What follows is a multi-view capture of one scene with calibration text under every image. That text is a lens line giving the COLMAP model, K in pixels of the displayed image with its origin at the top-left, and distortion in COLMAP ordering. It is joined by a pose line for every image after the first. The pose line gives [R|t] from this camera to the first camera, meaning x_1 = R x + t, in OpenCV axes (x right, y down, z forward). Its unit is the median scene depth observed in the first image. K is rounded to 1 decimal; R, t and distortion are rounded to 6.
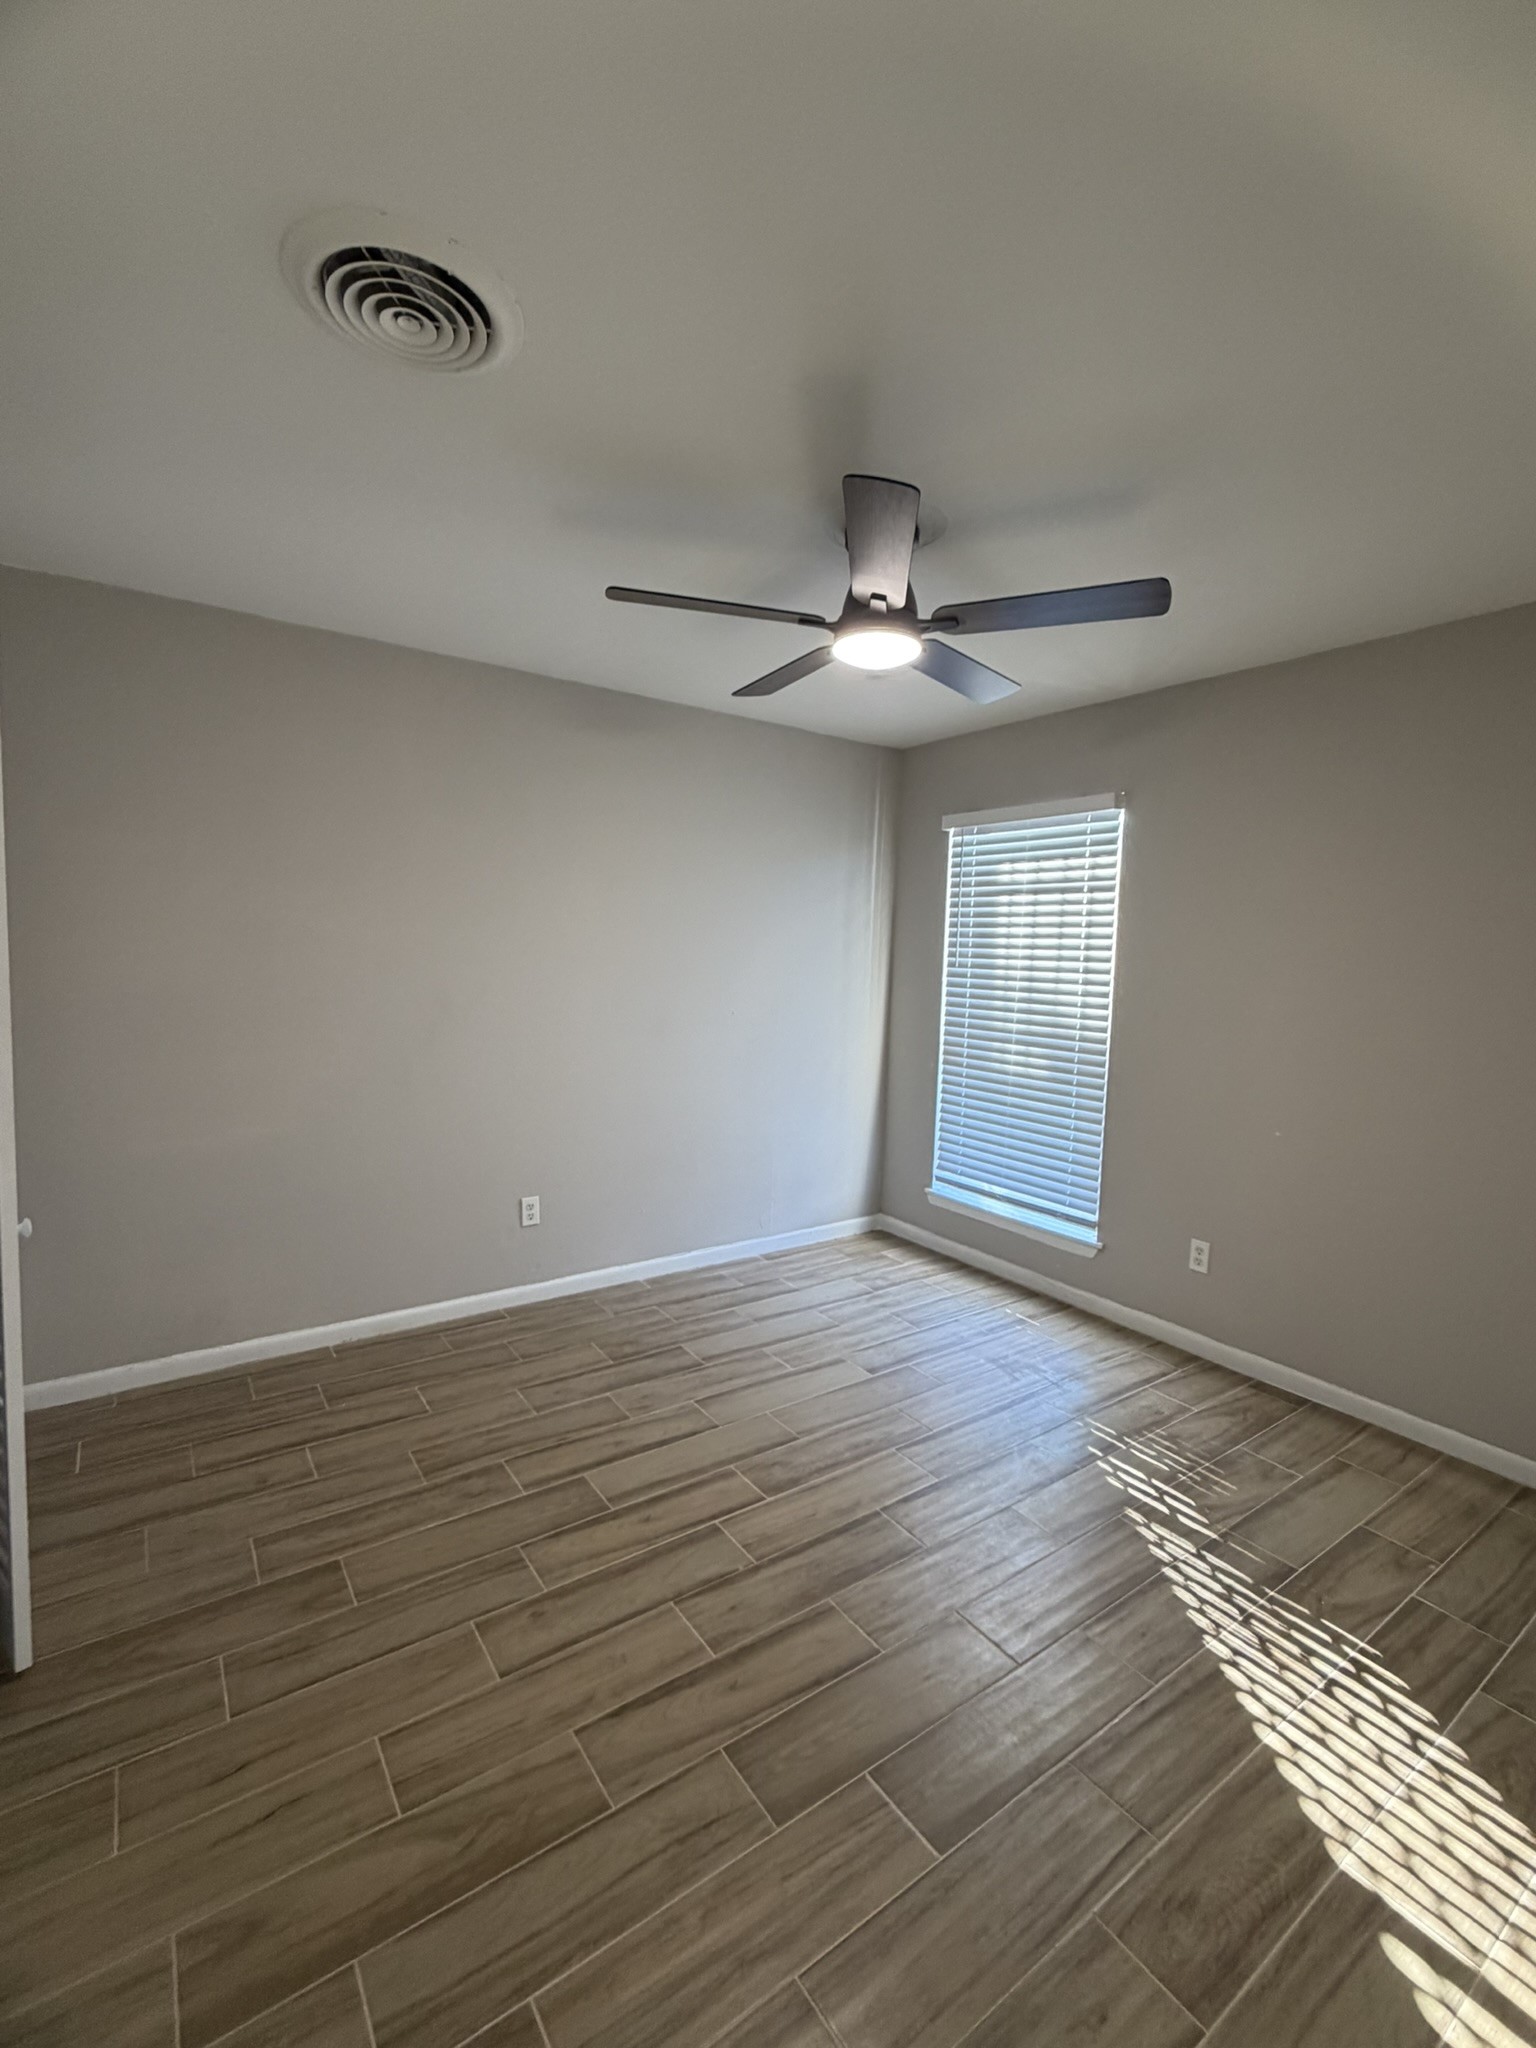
lens RADIAL K [[886.3, 0, 768.0], [0, 886.3, 1024.0], [0, 0, 1]] dist [-0.000992, -0.000828]
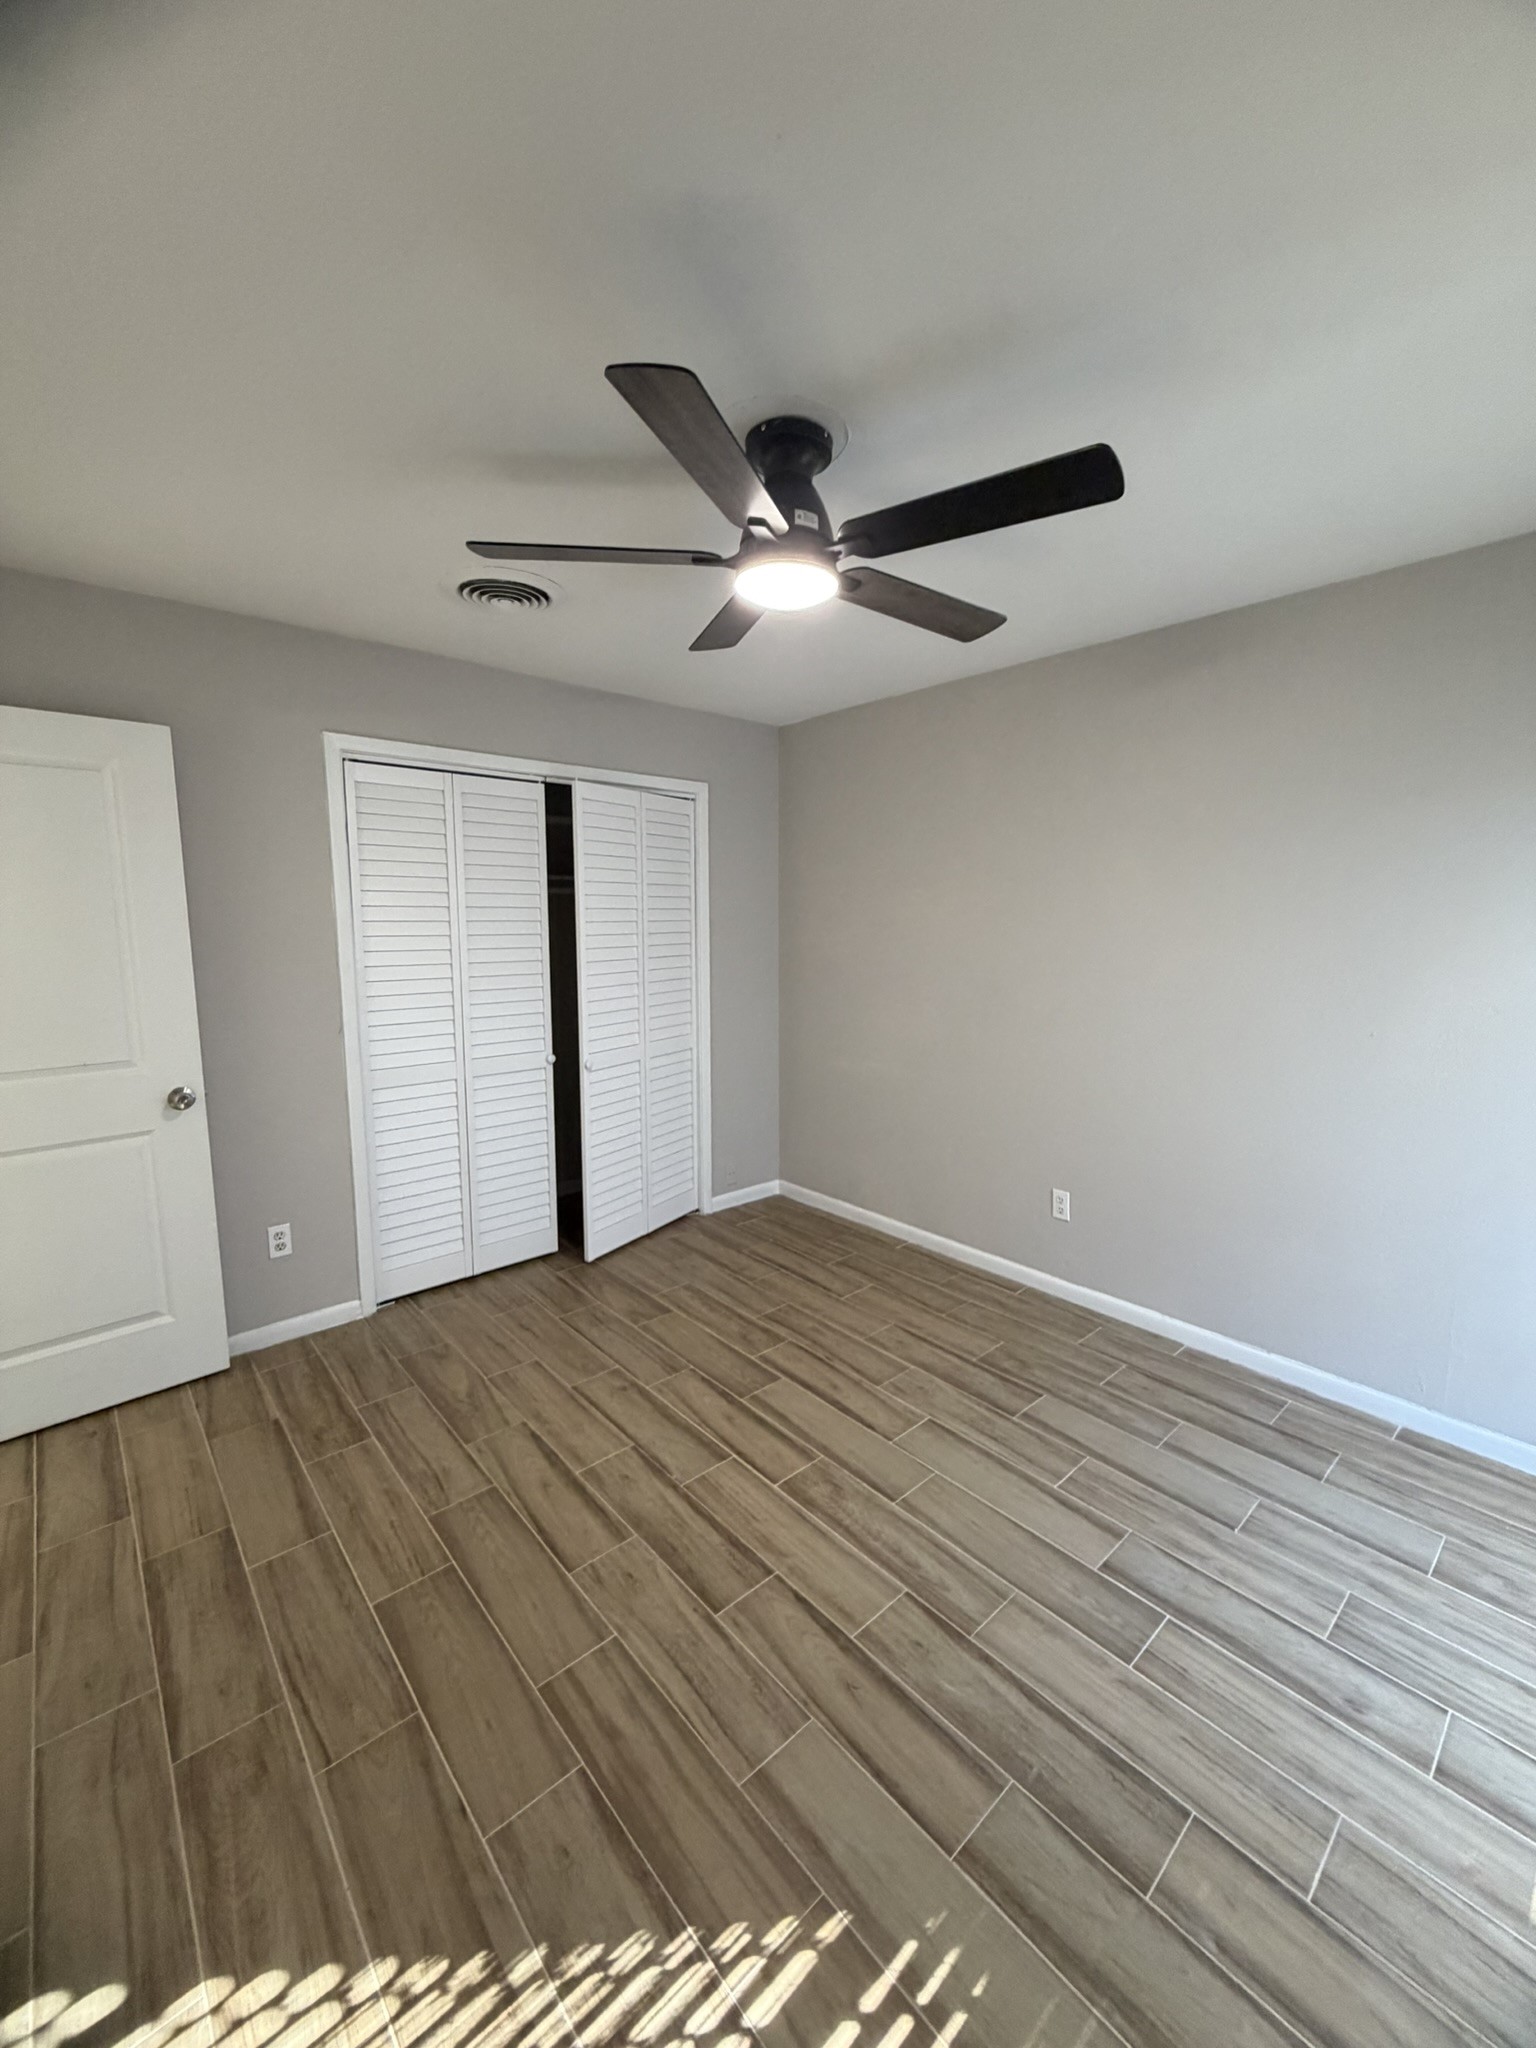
lens RADIAL K [[828.7, 0, 768.0], [0, 828.7, 1024.0], [0, 0, 1]] dist [-0.000900, -0.000034]
pose [[0.103333, 0.098936, -0.989714, 0.790710], [-0.080951, 0.992576, 0.090771, -0.055255], [0.991347, 0.070739, 0.110575, 0.779029]]
